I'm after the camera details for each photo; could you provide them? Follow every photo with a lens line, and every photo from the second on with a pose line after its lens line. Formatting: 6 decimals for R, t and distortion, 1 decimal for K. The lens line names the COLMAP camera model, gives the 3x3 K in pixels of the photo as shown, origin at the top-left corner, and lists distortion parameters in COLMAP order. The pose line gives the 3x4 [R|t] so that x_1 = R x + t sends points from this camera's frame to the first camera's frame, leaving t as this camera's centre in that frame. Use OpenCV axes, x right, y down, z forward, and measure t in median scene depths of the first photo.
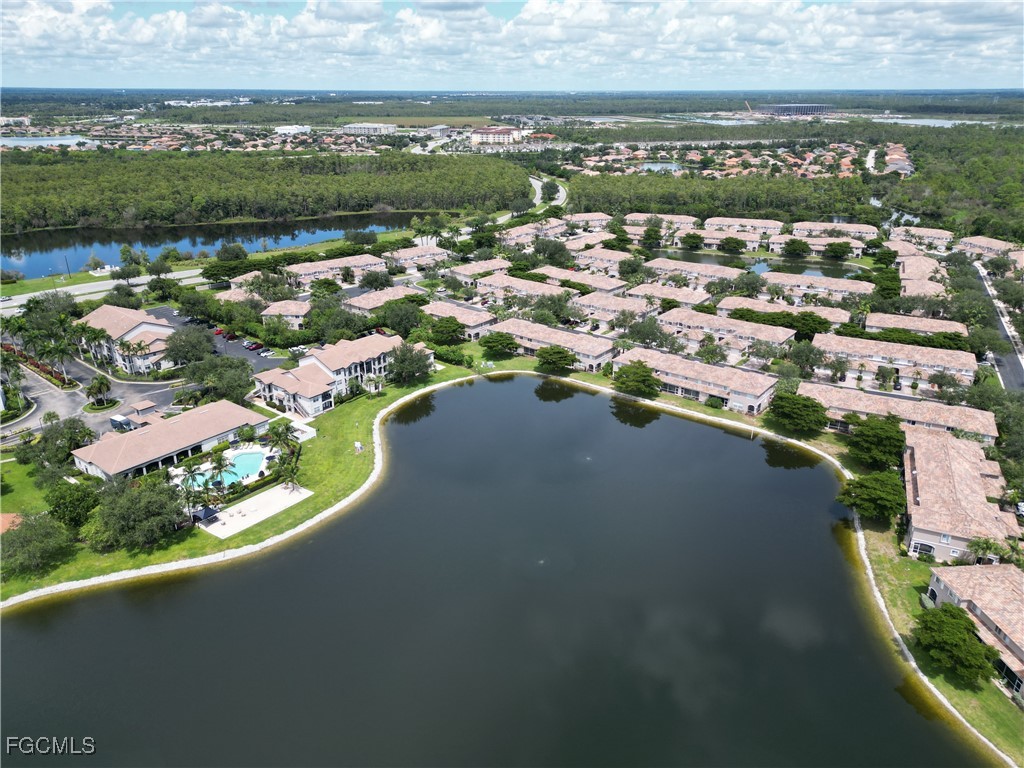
lens RADIAL K [[716.1, 0, 512.7], [0, 716.1, 381.5], [0, 0, 1]] dist [0.083655, -0.080822]
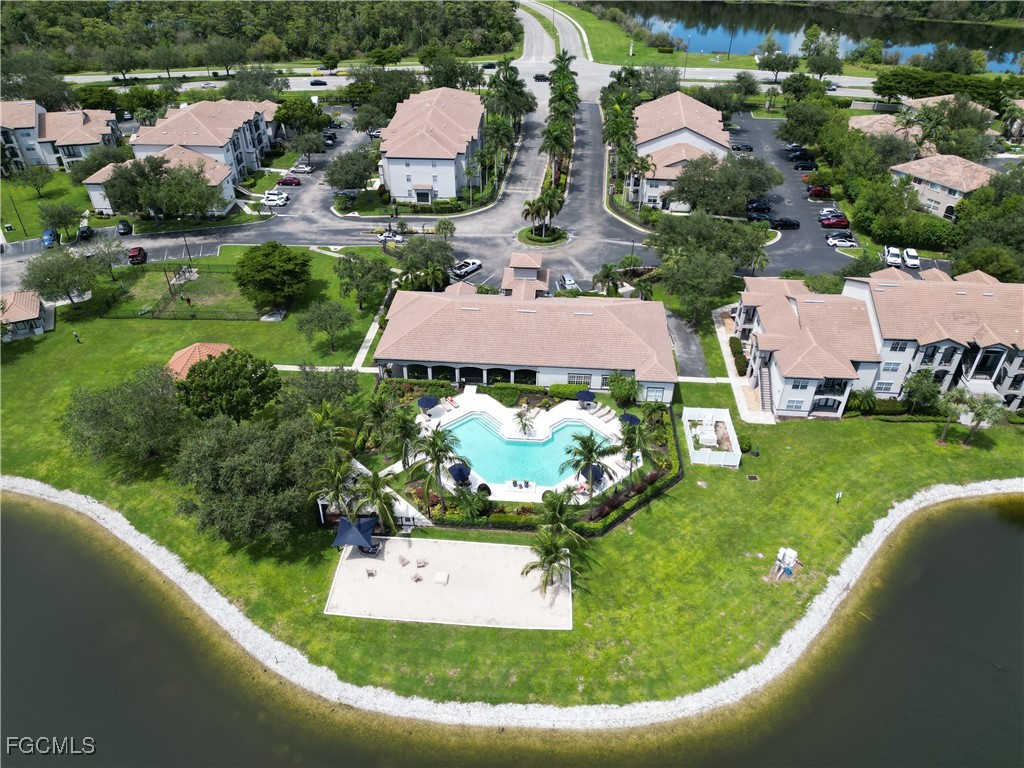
lens RADIAL K [[716.1, 0, 512.7], [0, 716.1, 381.5], [0, 0, 1]] dist [0.083655, -0.080822]
pose [[0.552484, 0.478084, -0.682787, -0.066485], [-0.317585, 0.878106, 0.357868, -0.075176], [0.770650, 0.019127, 0.636972, 0.556046]]
